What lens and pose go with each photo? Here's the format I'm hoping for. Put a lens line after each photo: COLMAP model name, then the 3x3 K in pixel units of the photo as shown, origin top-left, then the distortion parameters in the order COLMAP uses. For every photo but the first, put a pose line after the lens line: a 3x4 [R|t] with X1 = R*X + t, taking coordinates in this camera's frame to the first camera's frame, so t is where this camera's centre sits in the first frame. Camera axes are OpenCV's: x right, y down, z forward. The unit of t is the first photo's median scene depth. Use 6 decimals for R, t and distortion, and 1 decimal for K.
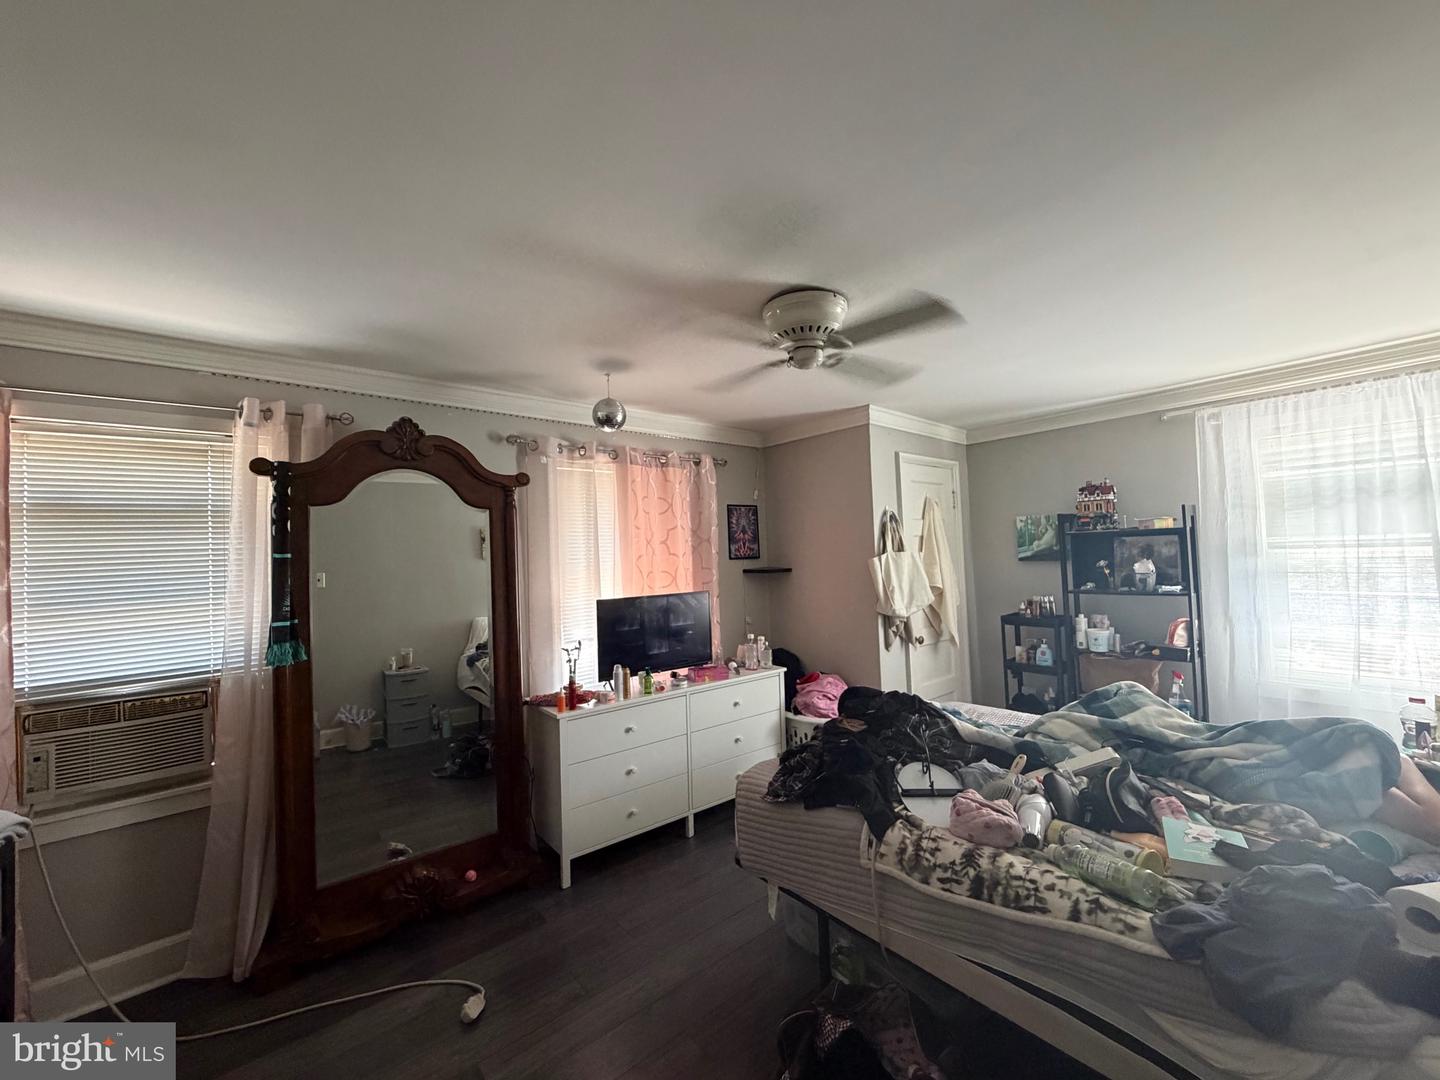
lens RADIAL K [[580.2, 0, 719.8], [0, 580.2, 538.7], [0, 0, 1]] dist [-0.000906, -0.000195]
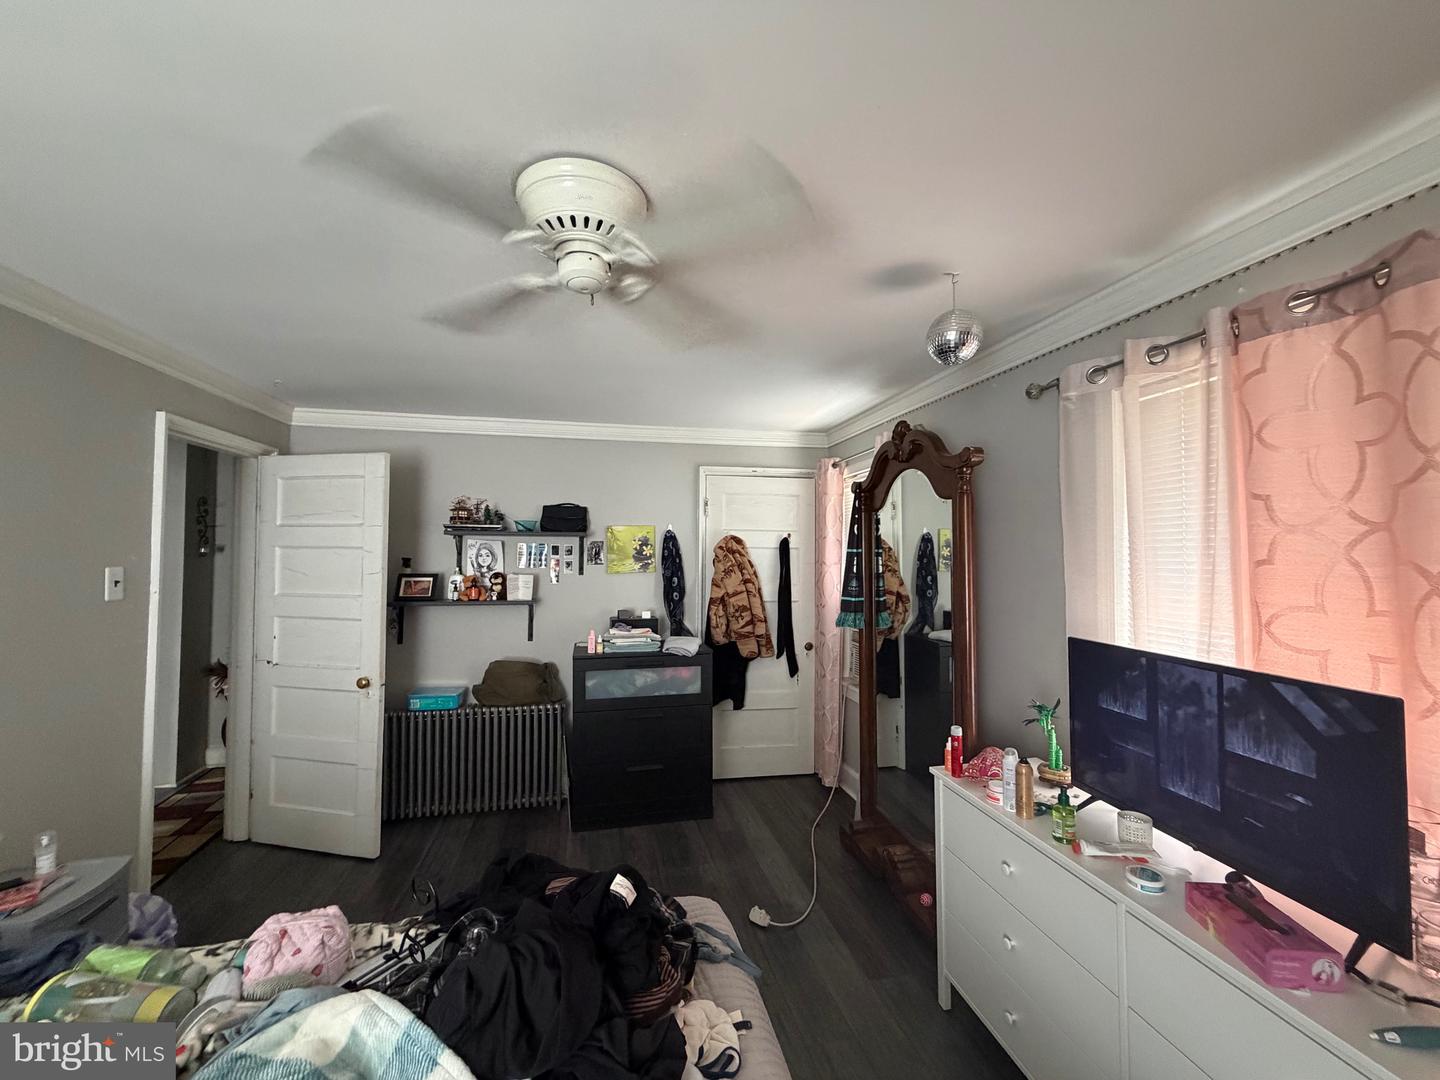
lens RADIAL K [[580.2, 0, 717.0], [0, 580.2, 534.7], [0, 0, 1]] dist [-0.000906, -0.000195]
pose [[-0.464021, 0.004798, -0.885811, 0.513185], [0.038401, 0.999154, -0.014703, 0.000008], [0.884991, -0.040838, -0.463813, 1.107168]]
